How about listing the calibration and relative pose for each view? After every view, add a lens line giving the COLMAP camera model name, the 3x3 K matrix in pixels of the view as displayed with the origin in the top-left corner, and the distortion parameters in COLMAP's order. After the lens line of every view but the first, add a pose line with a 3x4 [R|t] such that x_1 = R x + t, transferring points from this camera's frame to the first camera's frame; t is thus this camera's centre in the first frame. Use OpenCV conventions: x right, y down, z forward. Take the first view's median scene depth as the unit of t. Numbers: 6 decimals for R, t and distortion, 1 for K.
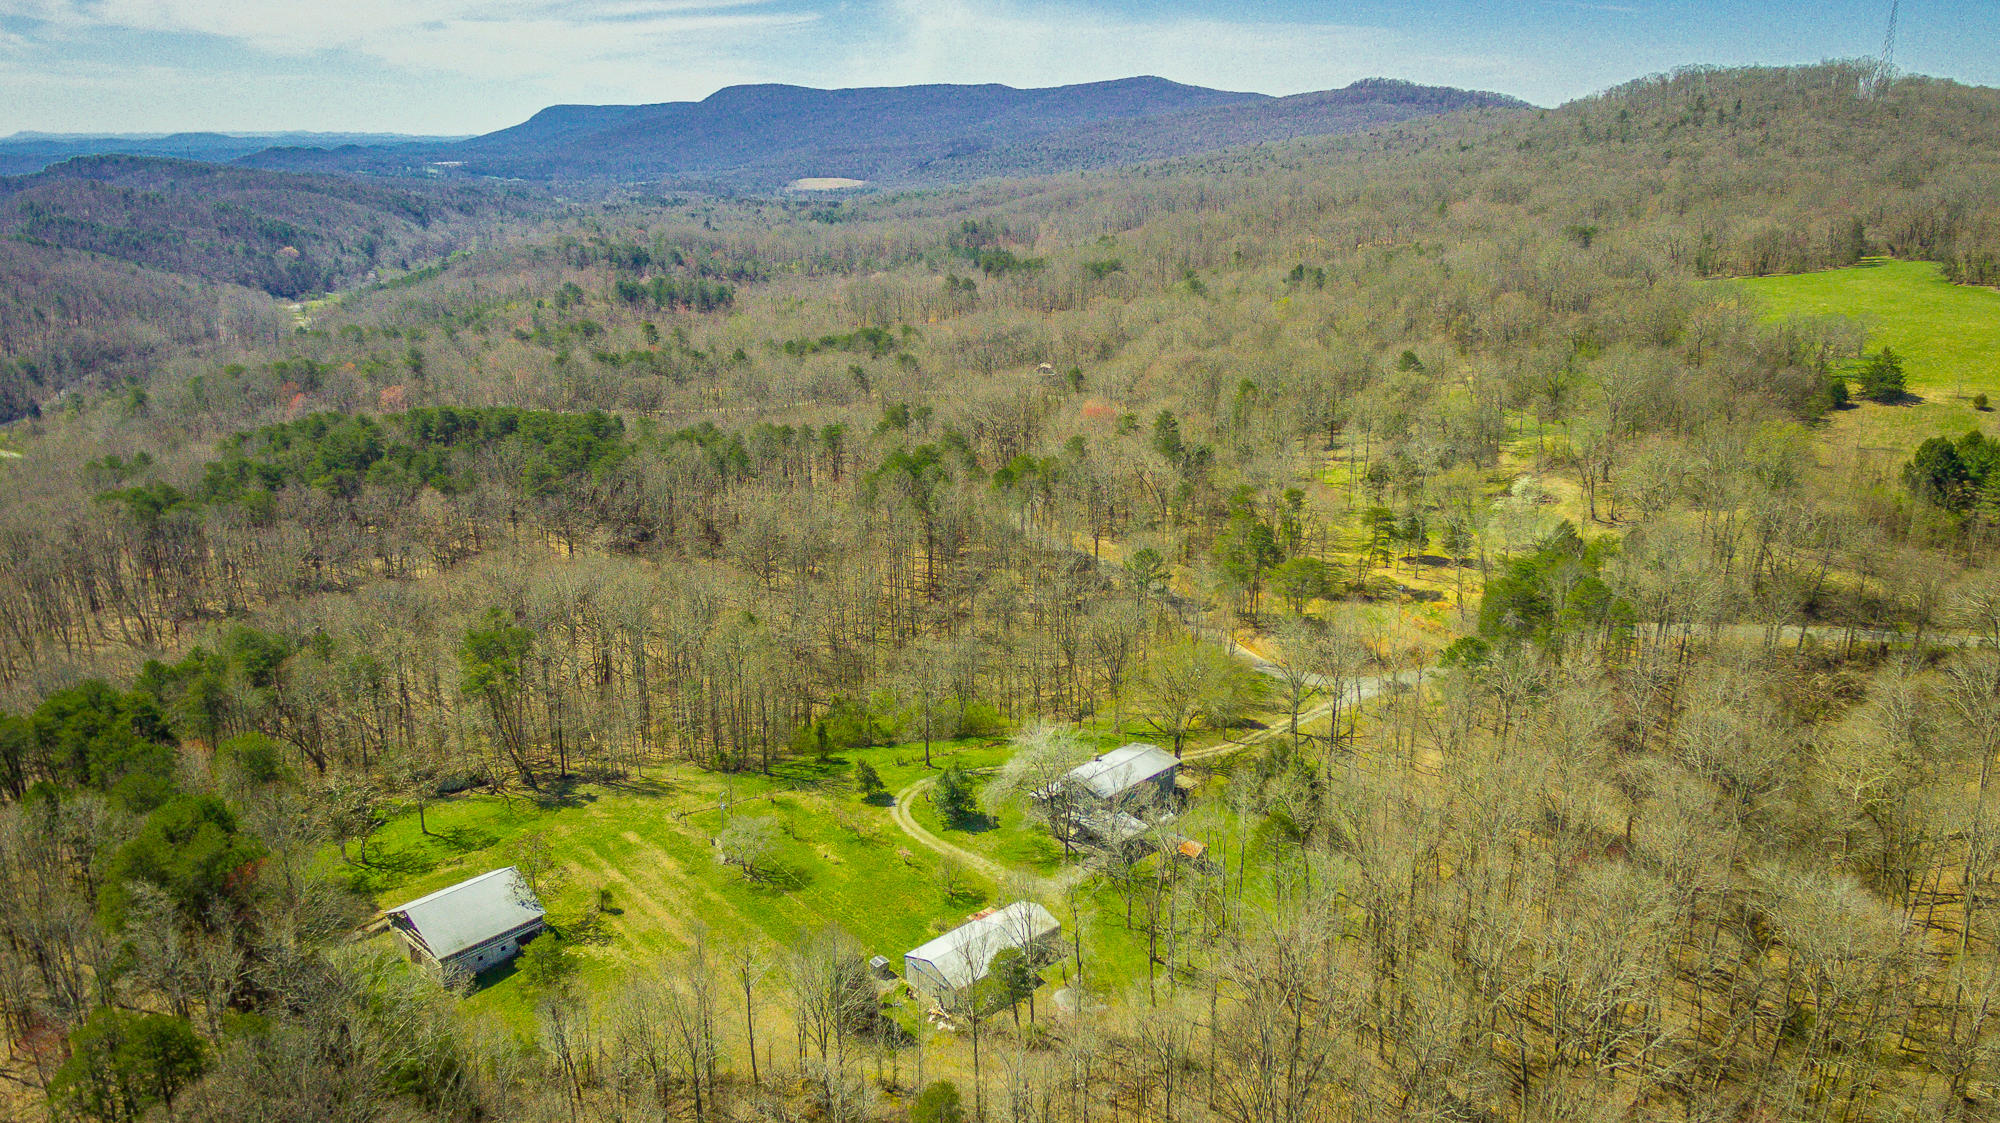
lens RADIAL K [[1326.1, 0, 996.7], [0, 1326.1, 564.2], [0, 0, 1]] dist [0.053281, -0.068381]
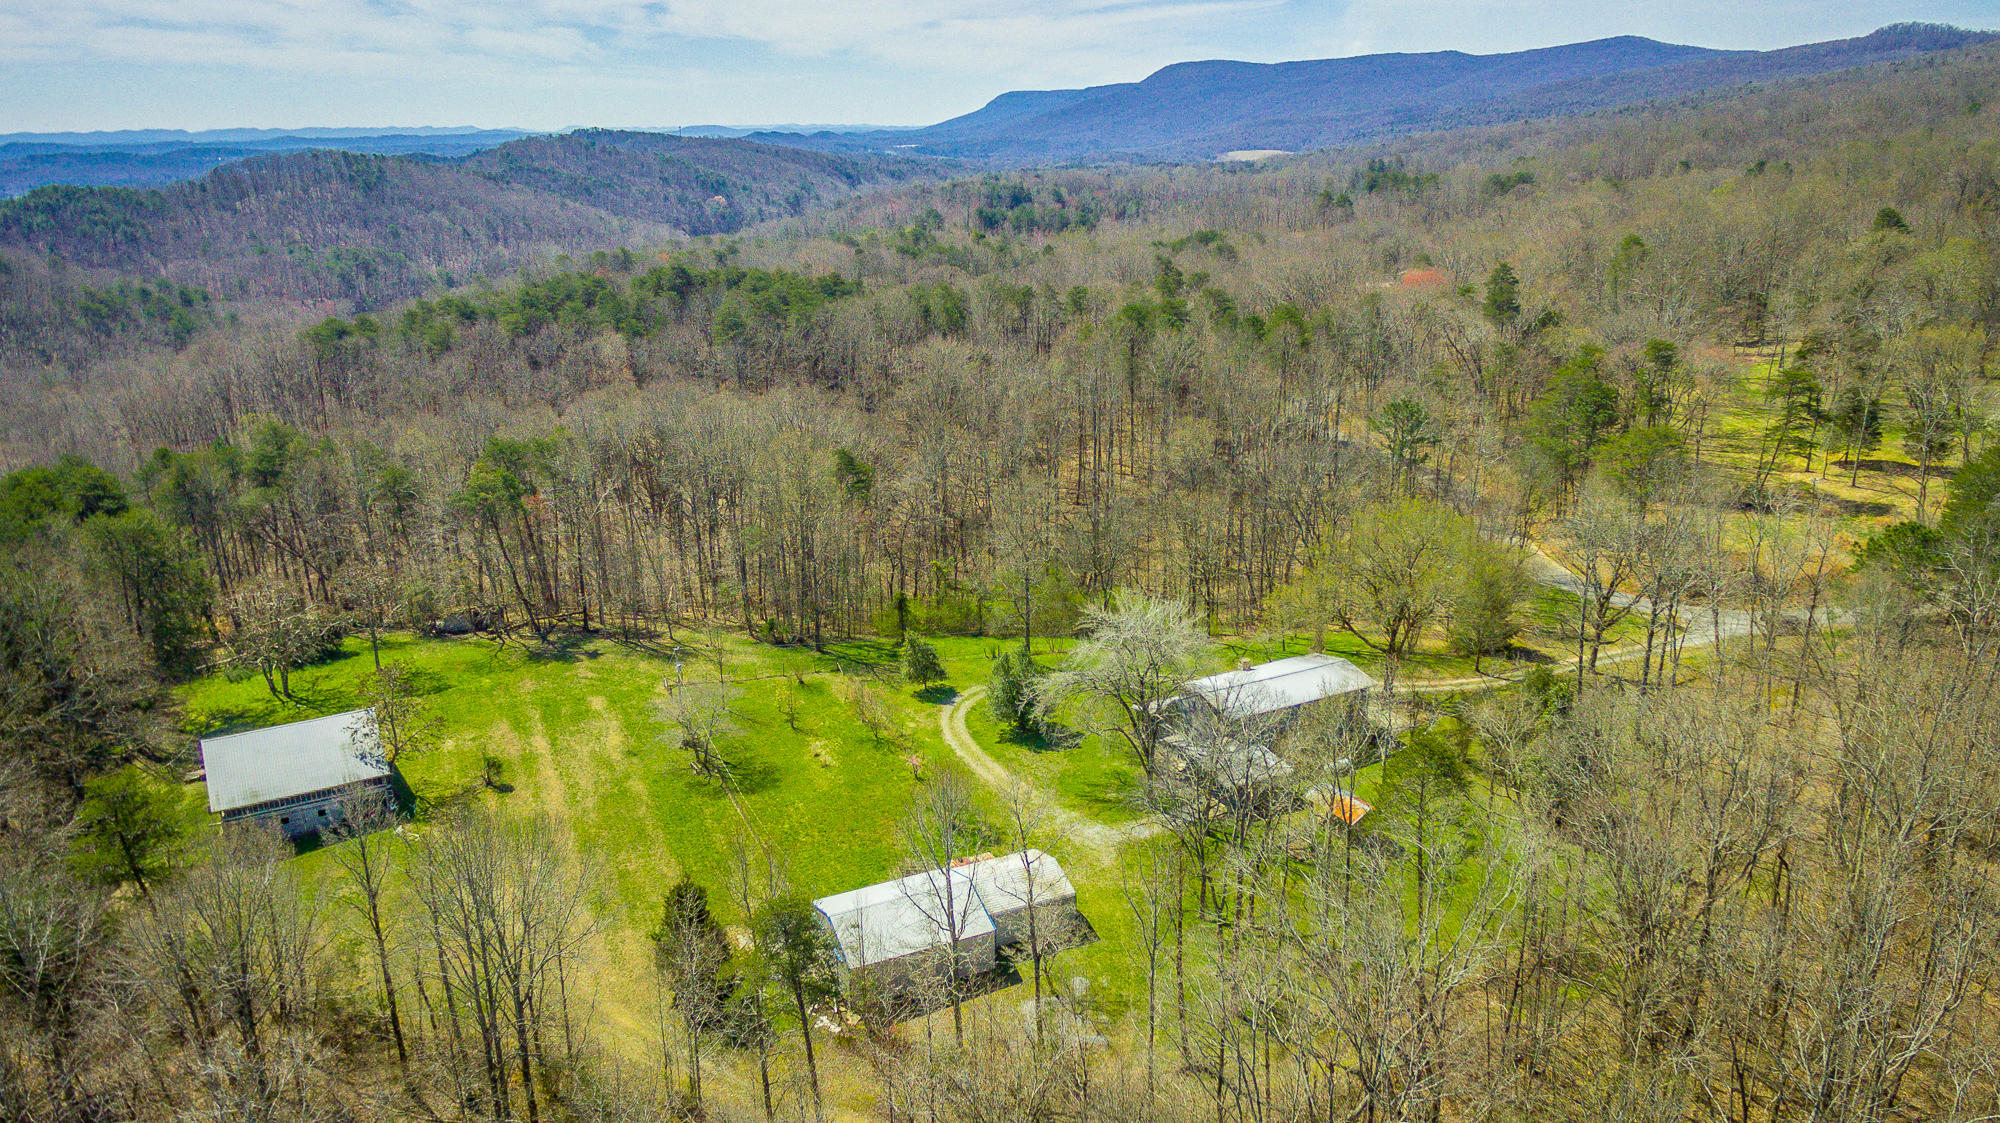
lens RADIAL K [[1327.9, 0, 1016.0], [0, 1327.9, 564.3], [0, 0, 1]] dist [0.047546, -0.063746]
pose [[0.955541, 0.075330, -0.285073, 0.112996], [-0.071512, 0.997156, 0.023794, 0.065832], [0.286055, -0.002350, 0.958210, 0.248693]]
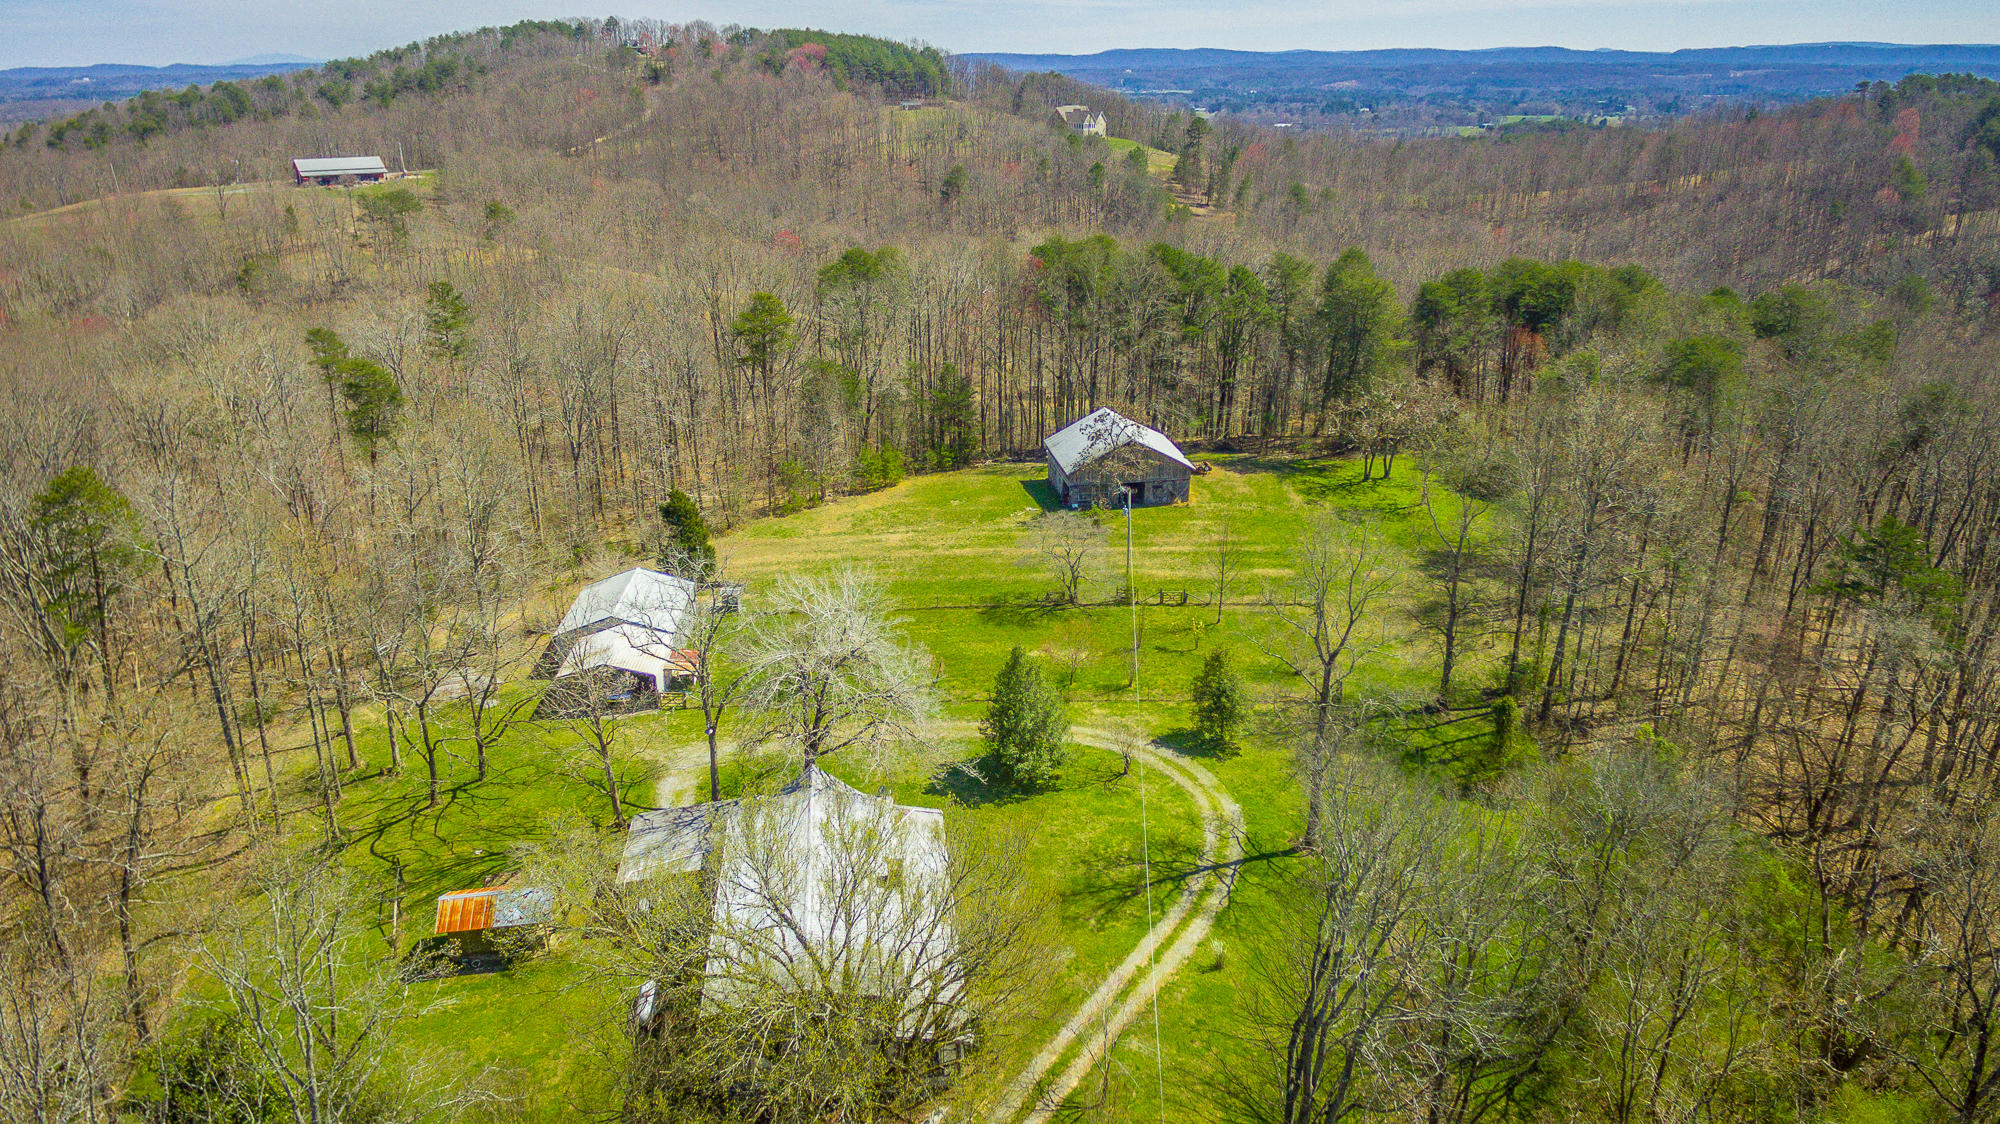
lens RADIAL K [[1312.9, 0, 996.0], [0, 1312.9, 575.7], [0, 0, 1]] dist [0.048873, -0.064585]
pose [[-0.627685, 0.278961, -0.726768, 0.213450], [-0.232458, 0.823828, 0.516982, -0.075271], [0.742950, 0.493445, -0.452258, 0.853230]]
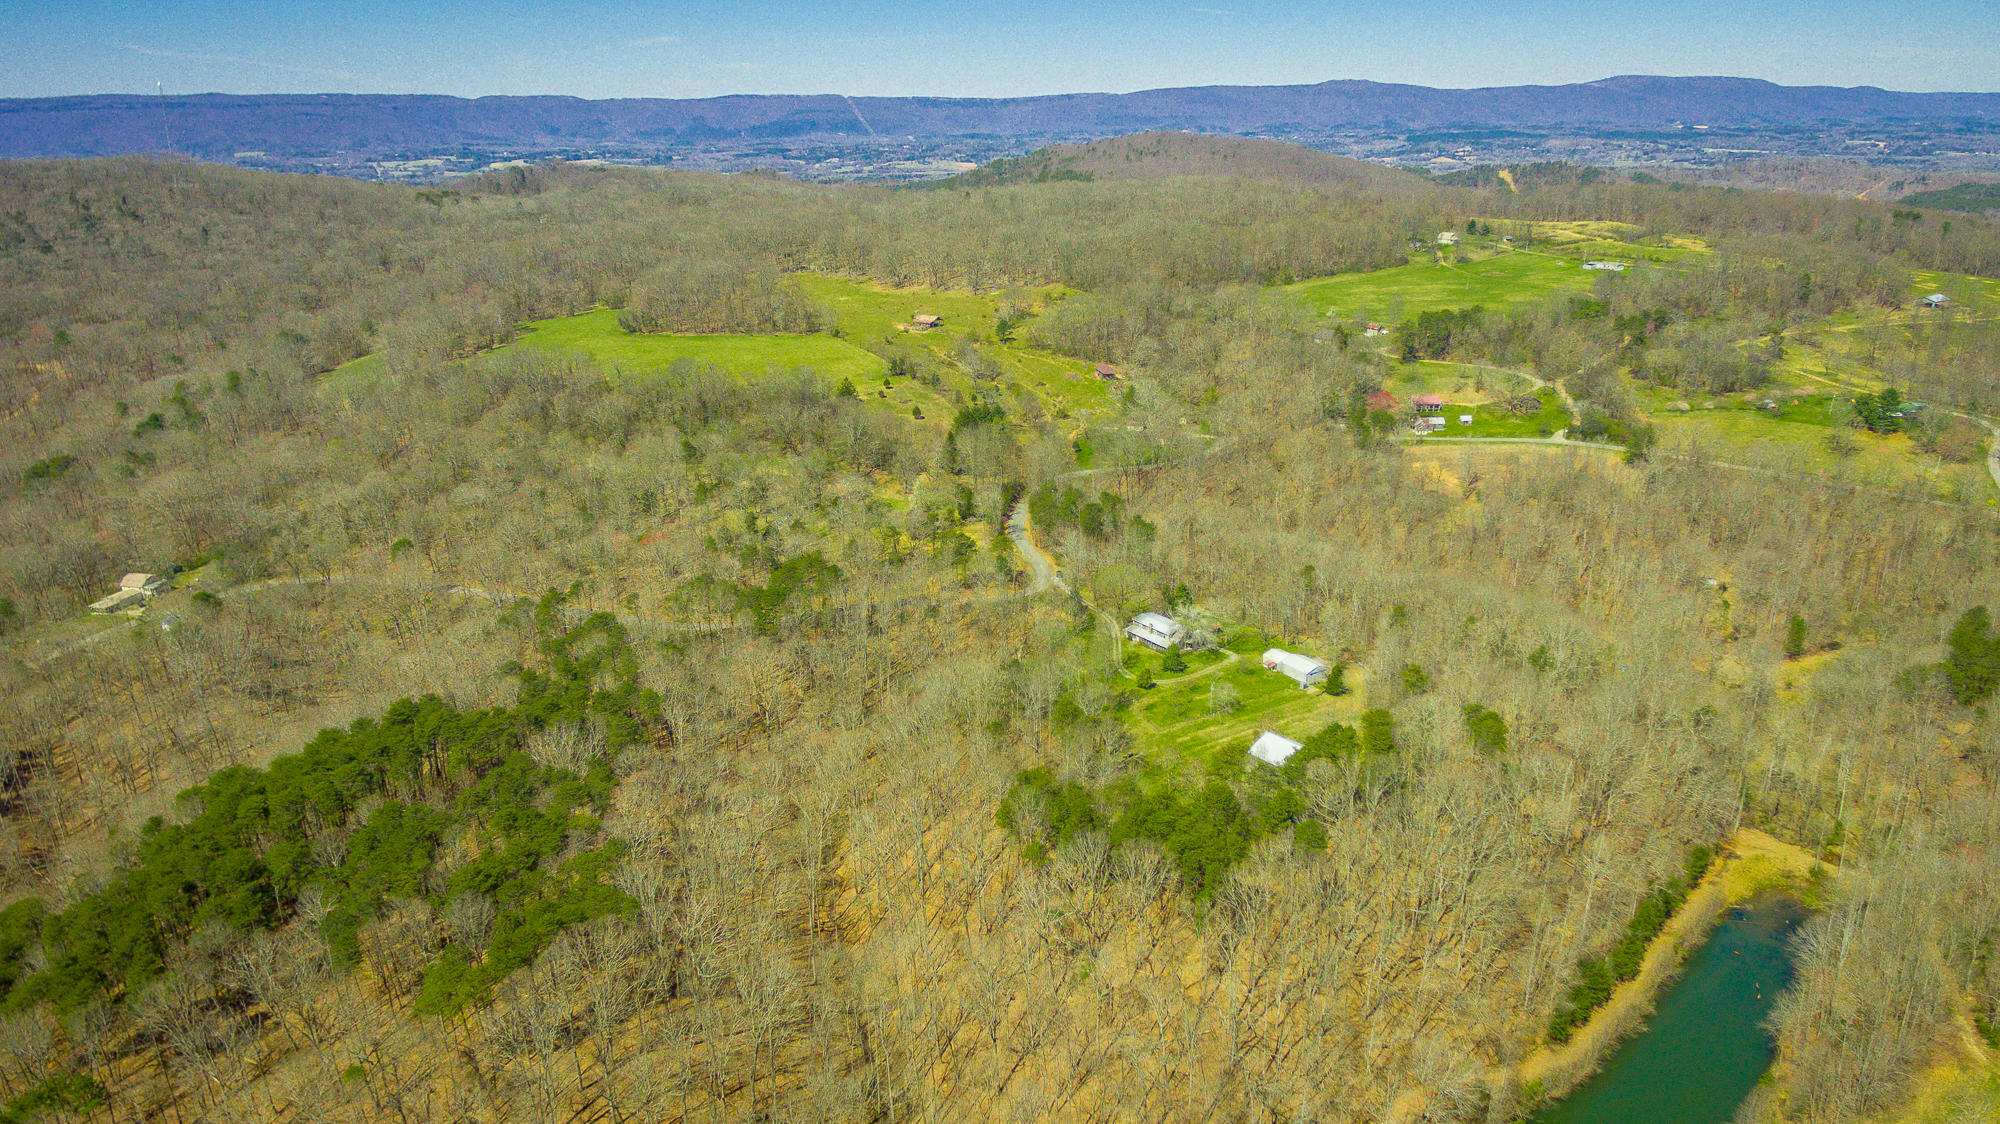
lens RADIAL K [[1326.1, 0, 996.7], [0, 1326.1, 564.7], [0, 0, 1]] dist [0.053281, -0.068381]
pose [[0.170954, -0.326820, 0.929496, -1.434222], [0.308511, 0.913700, 0.264524, -0.436308], [-0.935733, 0.241539, 0.257028, 0.497638]]
